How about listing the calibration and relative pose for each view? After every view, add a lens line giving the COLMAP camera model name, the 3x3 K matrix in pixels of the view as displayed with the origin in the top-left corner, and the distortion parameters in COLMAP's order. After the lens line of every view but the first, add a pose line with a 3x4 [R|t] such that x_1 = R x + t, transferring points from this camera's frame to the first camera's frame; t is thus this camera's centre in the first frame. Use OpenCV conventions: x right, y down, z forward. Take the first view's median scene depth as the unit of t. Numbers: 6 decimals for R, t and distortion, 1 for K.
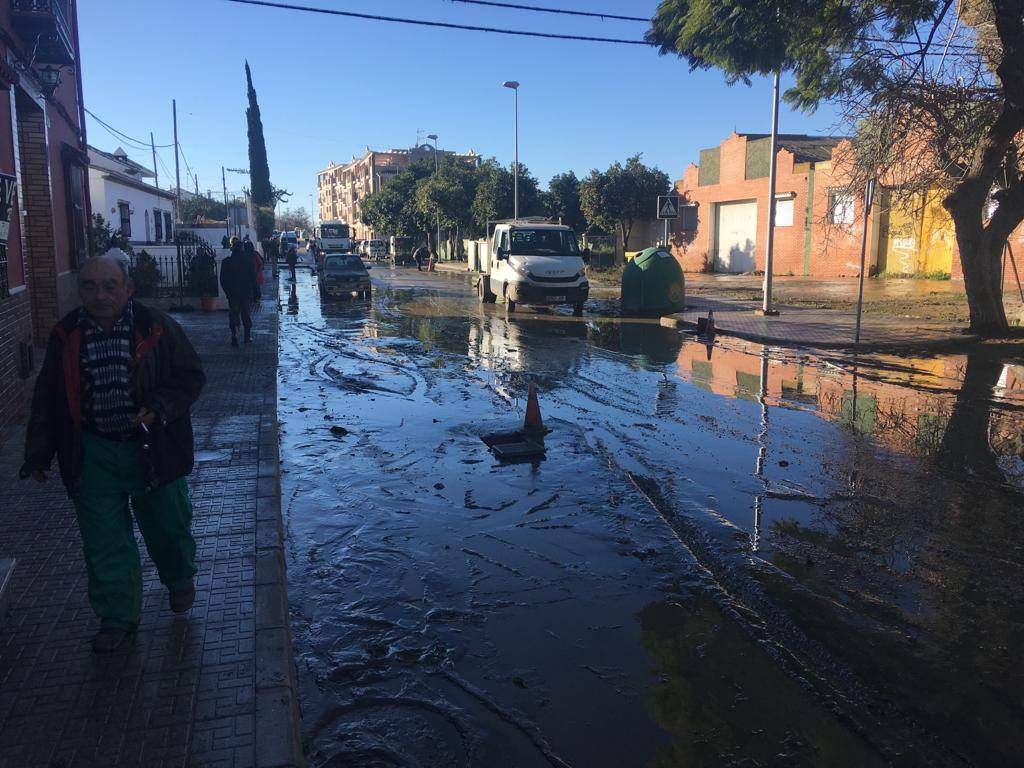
lens RADIAL K [[837.3, 0, 505.8], [0, 837.3, 375.5], [0, 0, 1]] dist [0.091673, -0.149488]
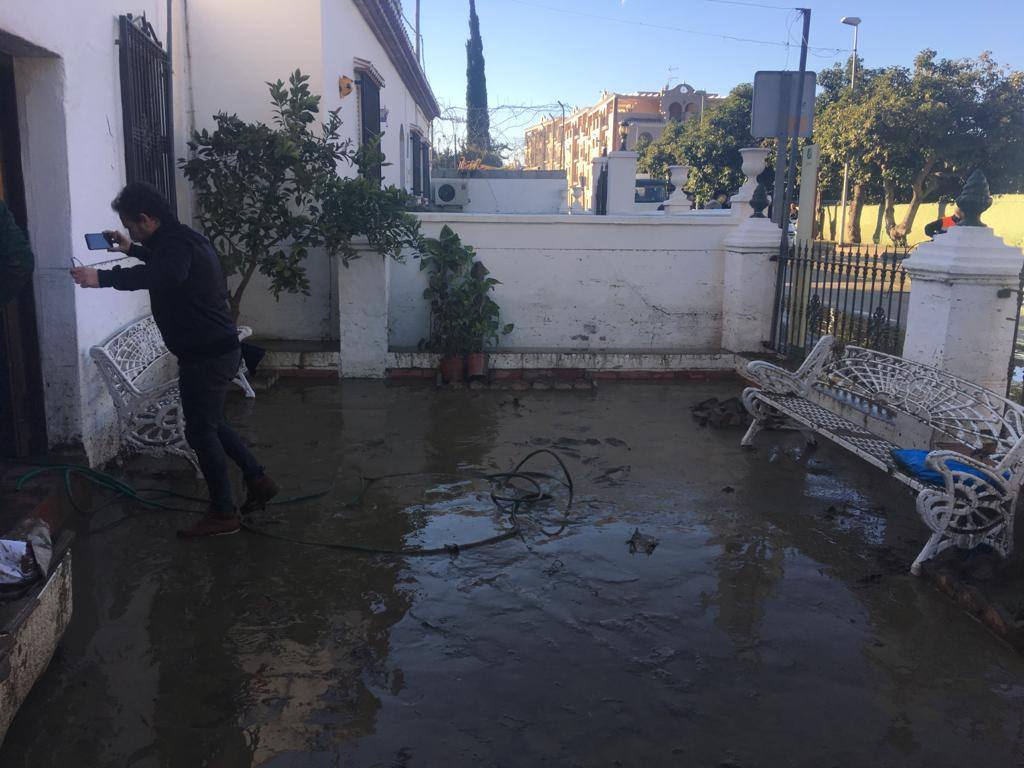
lens RADIAL K [[837.3, 0, 505.8], [0, 837.3, 375.5], [0, 0, 1]] dist [0.091673, -0.149488]
pose [[0.980390, 0.056102, -0.188913, -0.099266], [-0.049277, 0.997958, 0.040638, -0.031517], [0.190807, -0.030532, 0.981153, 0.206426]]
